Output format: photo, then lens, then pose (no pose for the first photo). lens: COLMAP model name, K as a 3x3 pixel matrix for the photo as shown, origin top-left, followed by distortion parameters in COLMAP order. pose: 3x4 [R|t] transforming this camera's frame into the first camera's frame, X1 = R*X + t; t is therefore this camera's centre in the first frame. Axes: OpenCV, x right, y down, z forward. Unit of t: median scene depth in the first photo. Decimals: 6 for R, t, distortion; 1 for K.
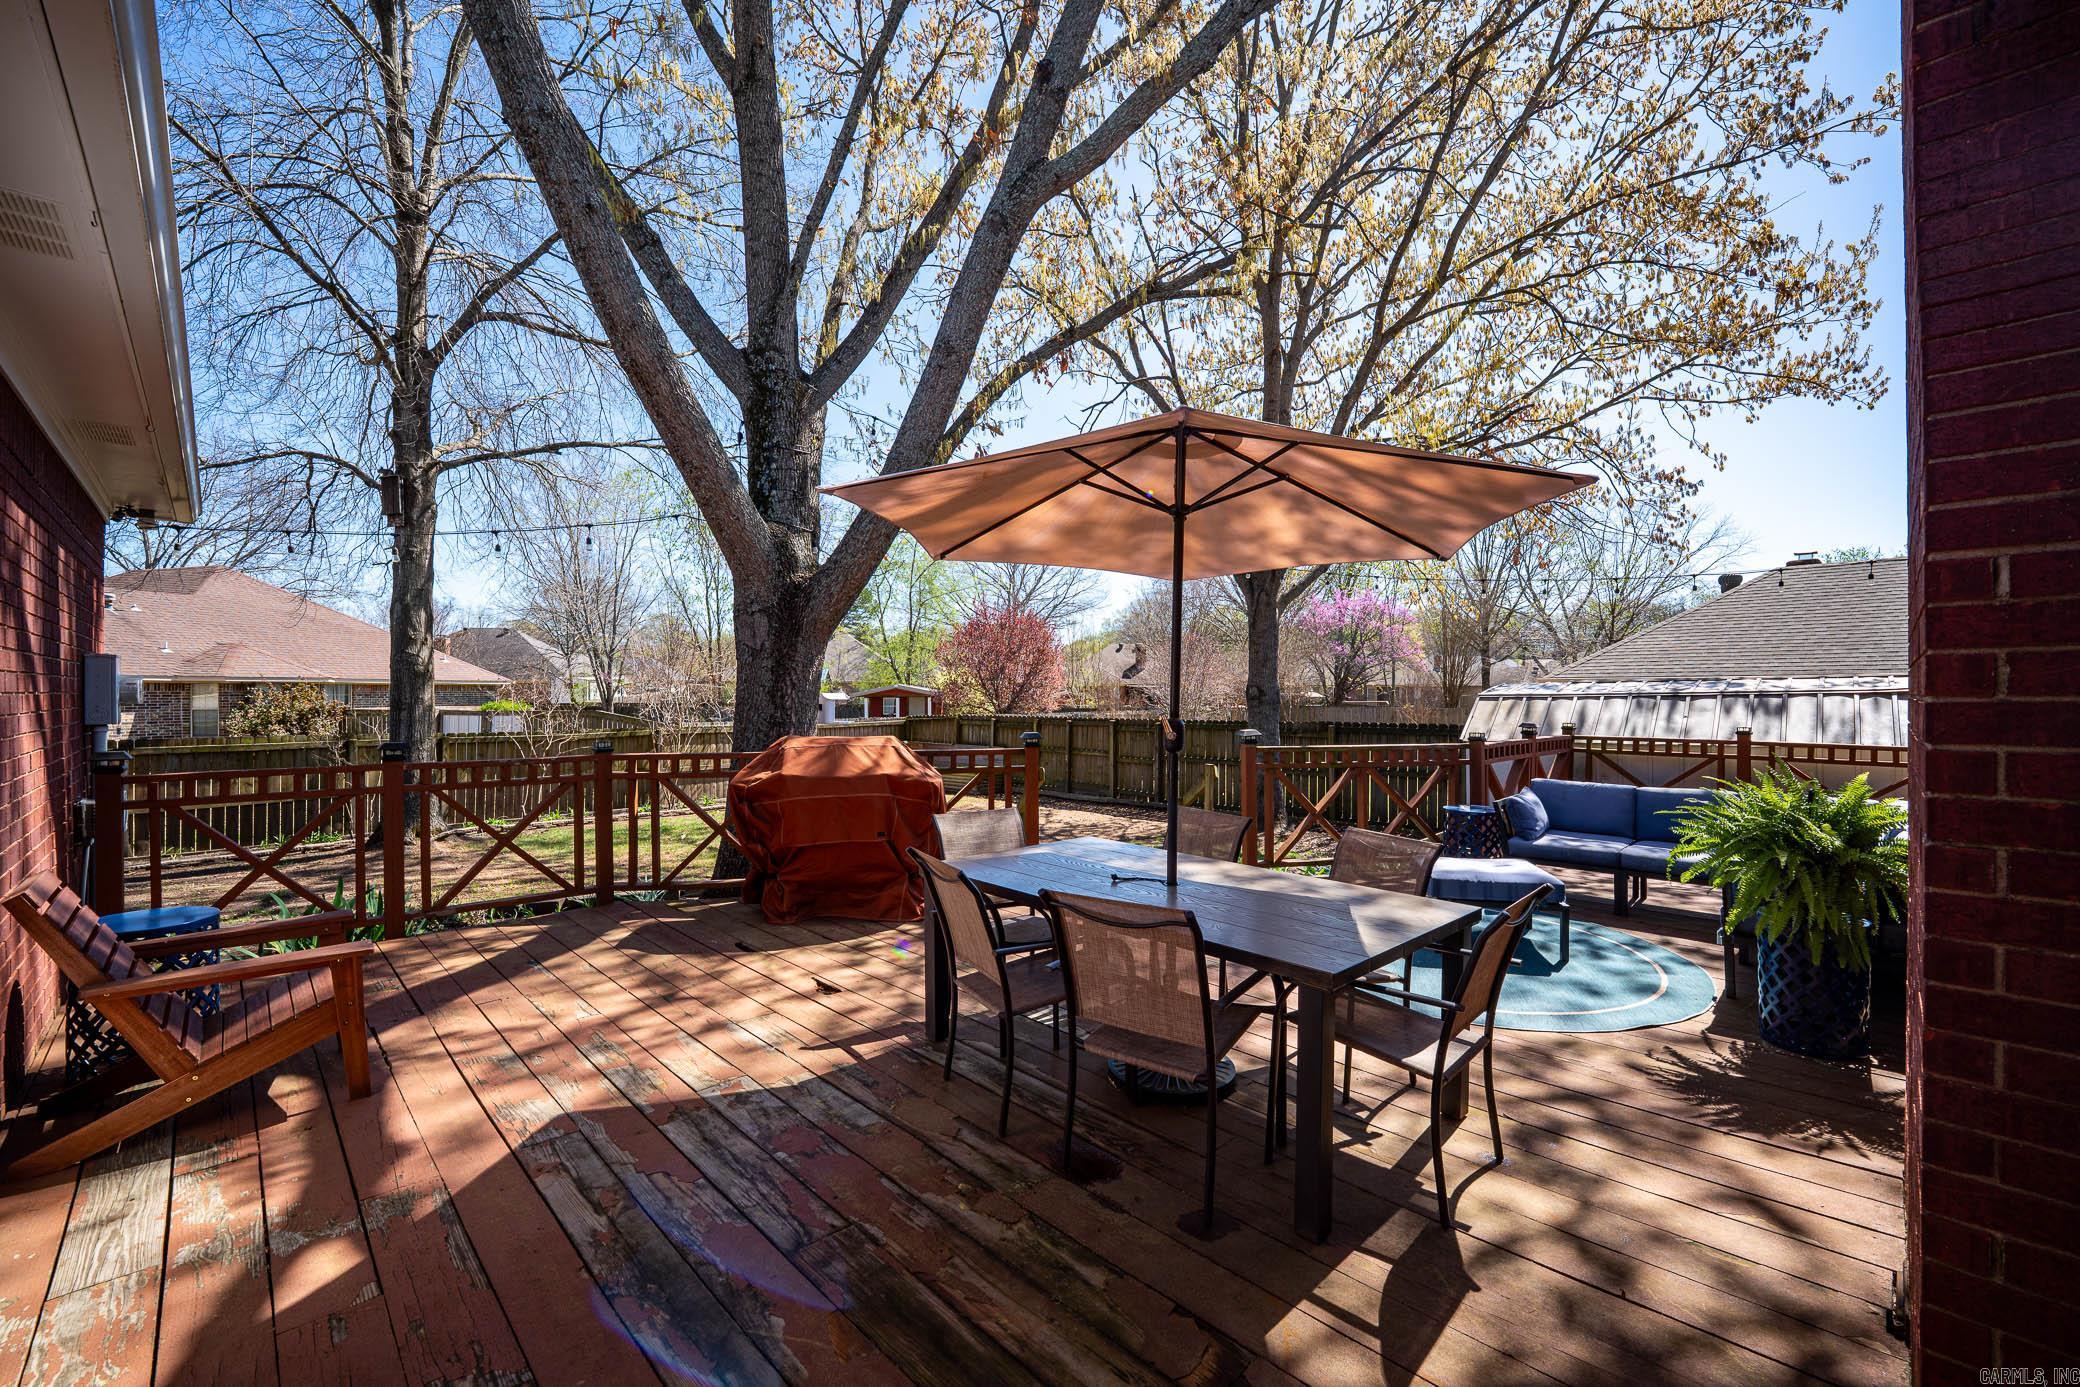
lens RADIAL K [[842.8, 0, 1029.1], [0, 842.8, 700.5], [0, 0, 1]] dist [-0.007420, 0.000444]
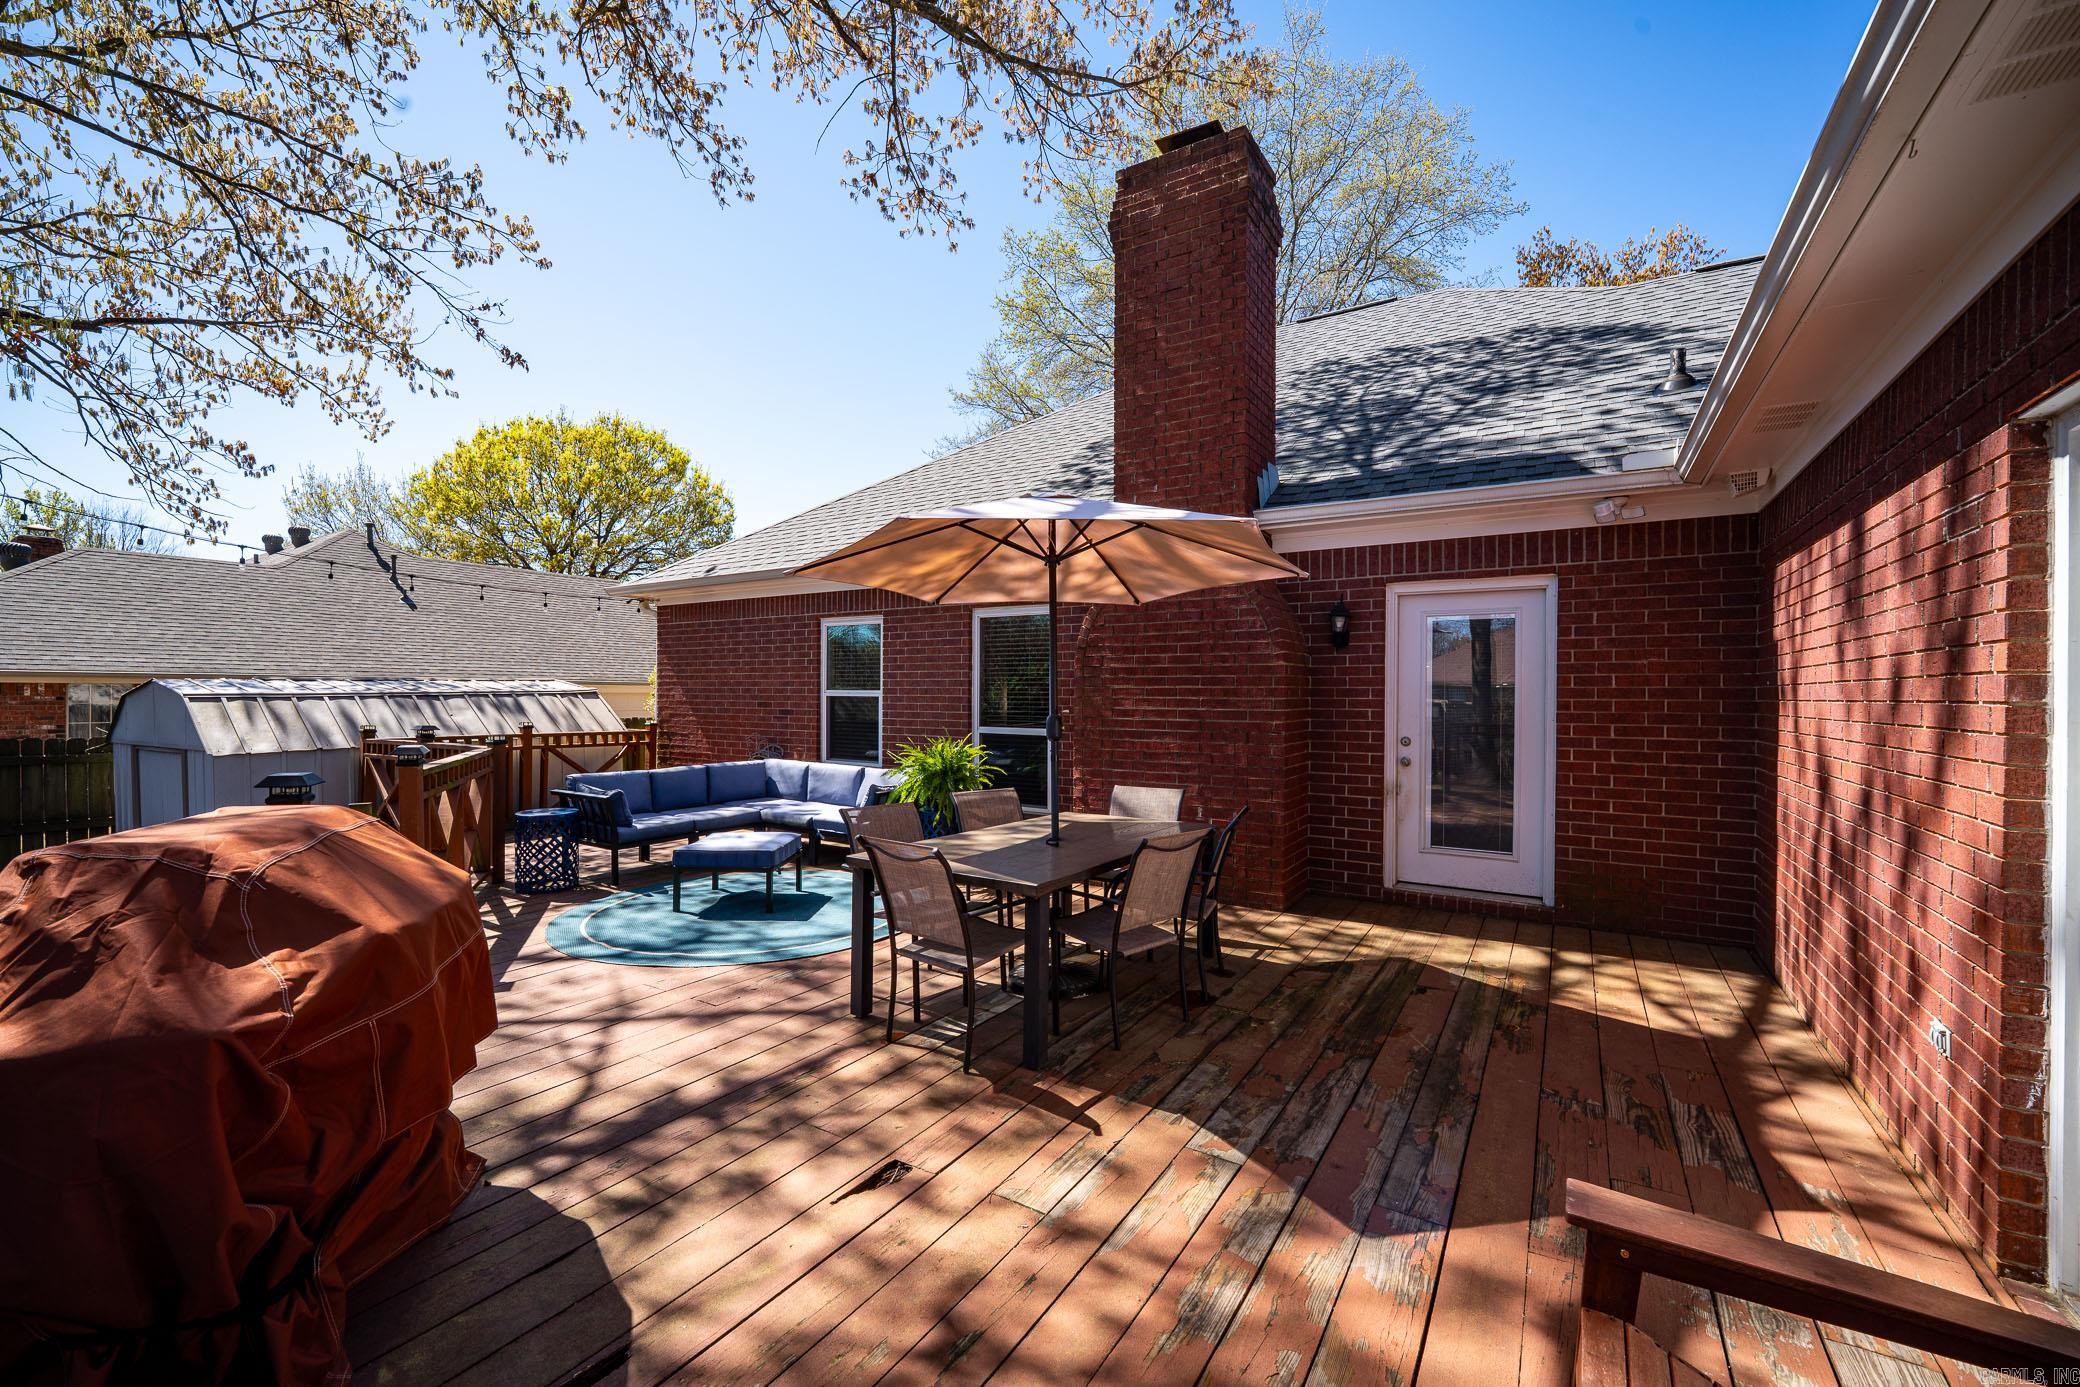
lens RADIAL K [[842.8, 0, 1044.7], [0, 842.8, 694.5], [0, 0, 1]] dist [-0.007420, 0.000444]
pose [[-0.244254, -0.002055, 0.969709, -0.968731], [0.002642, 0.999993, 0.002785, -0.015964], [-0.969708, 0.003242, -0.244247, 1.153708]]
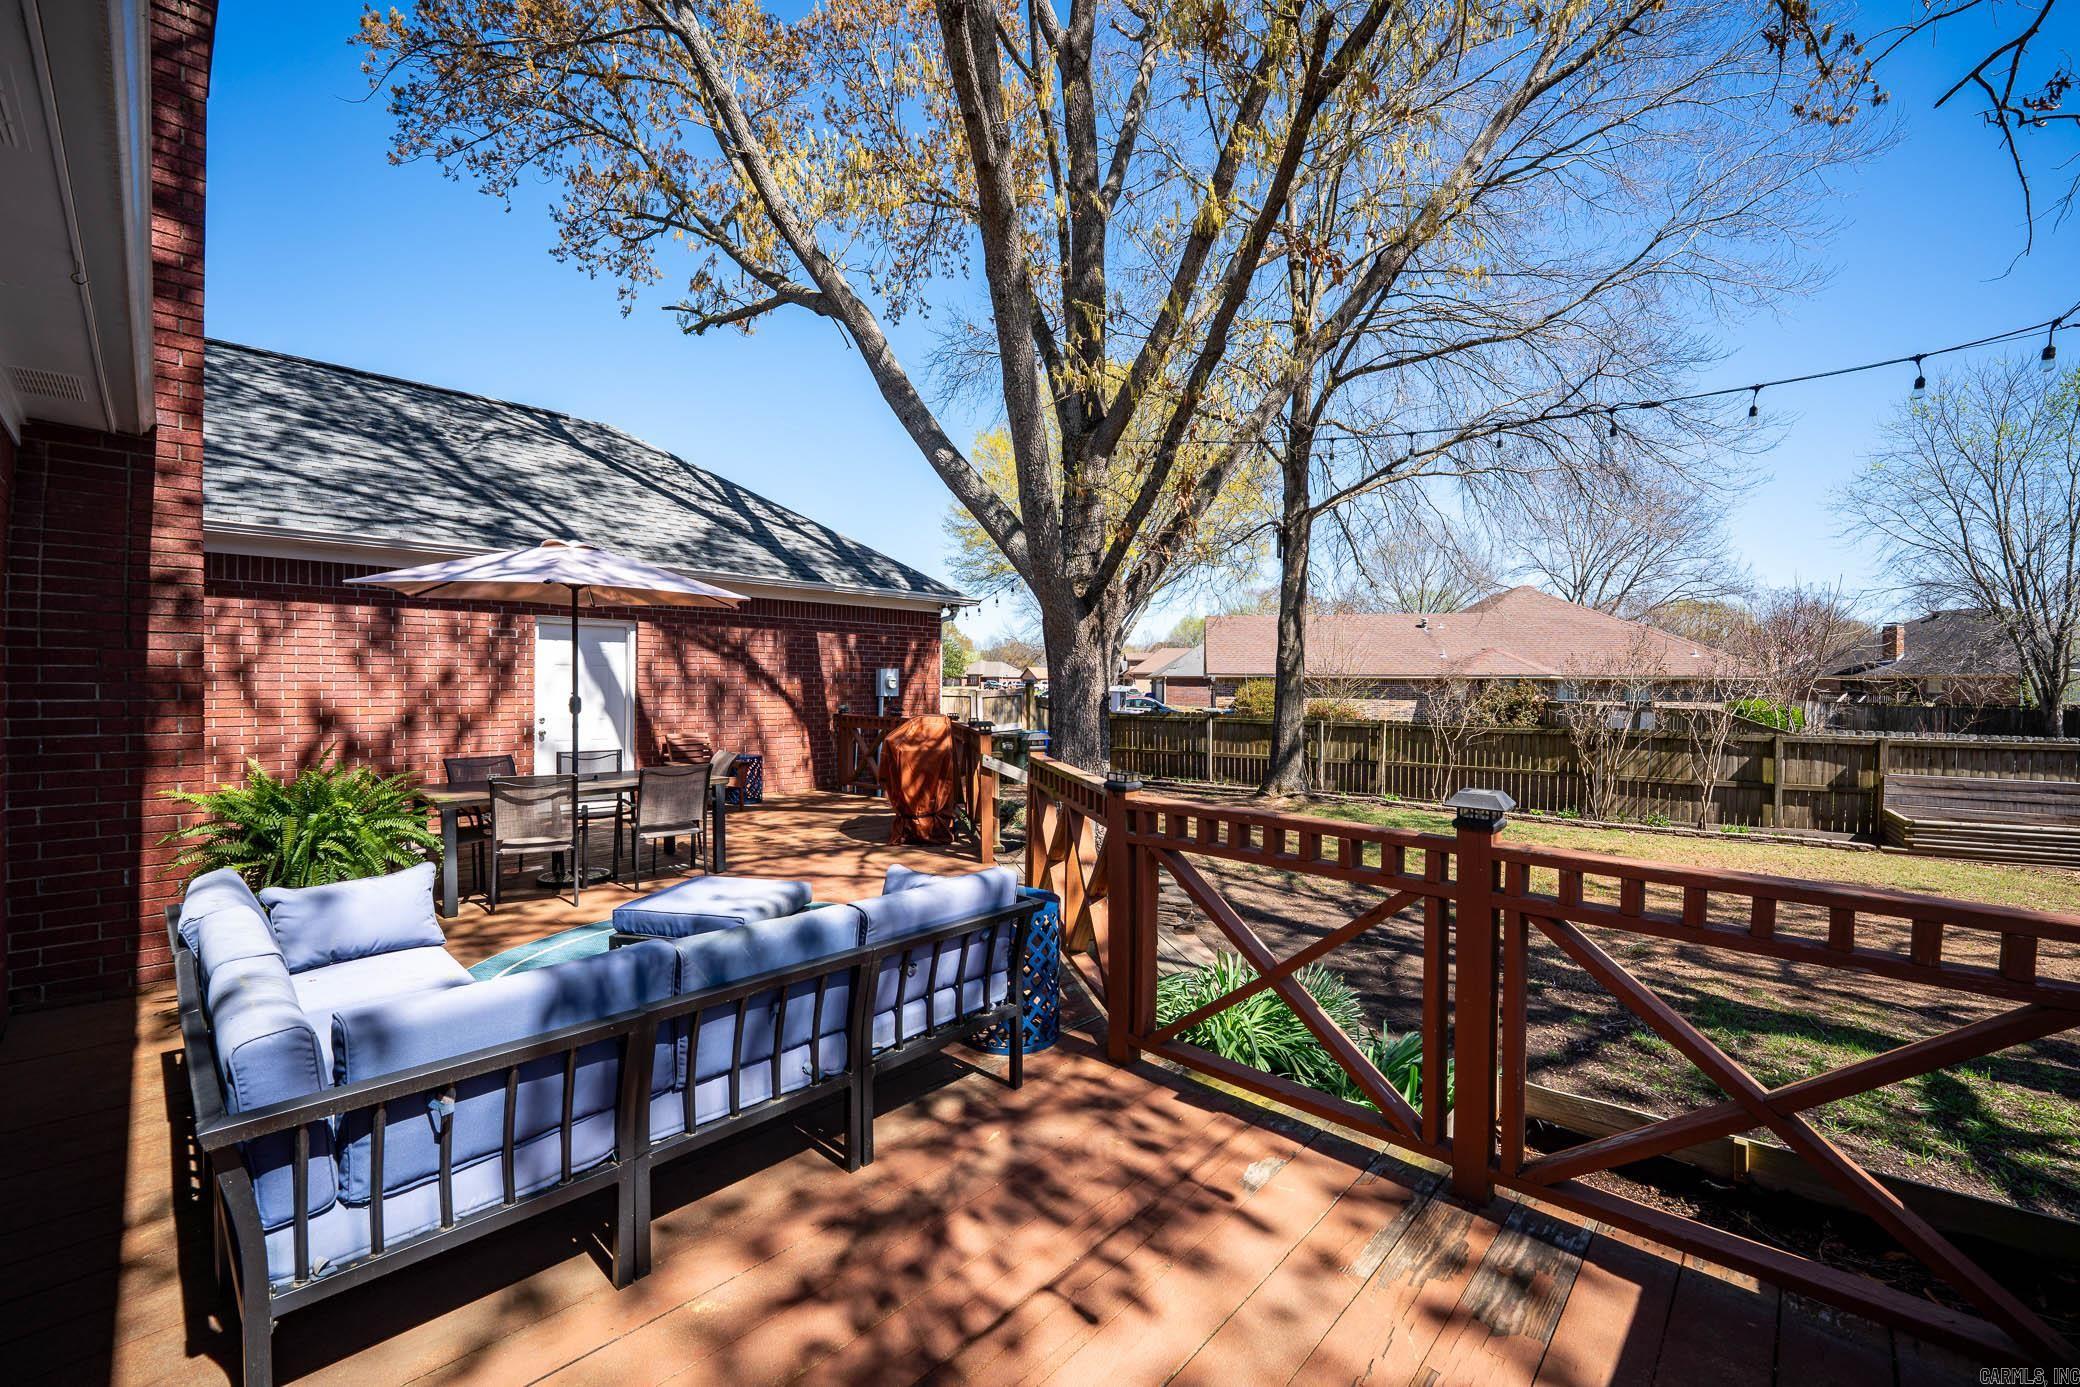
lens RADIAL K [[842.8, 0, 1051.3], [0, 842.8, 694.4], [0, 0, 1]] dist [-0.007420, 0.000444]
pose [[0.069653, 0.010128, -0.997520, 1.875481], [-0.009405, 0.999911, 0.009496, -0.010218], [0.997527, 0.008720, 0.069742, 1.671935]]
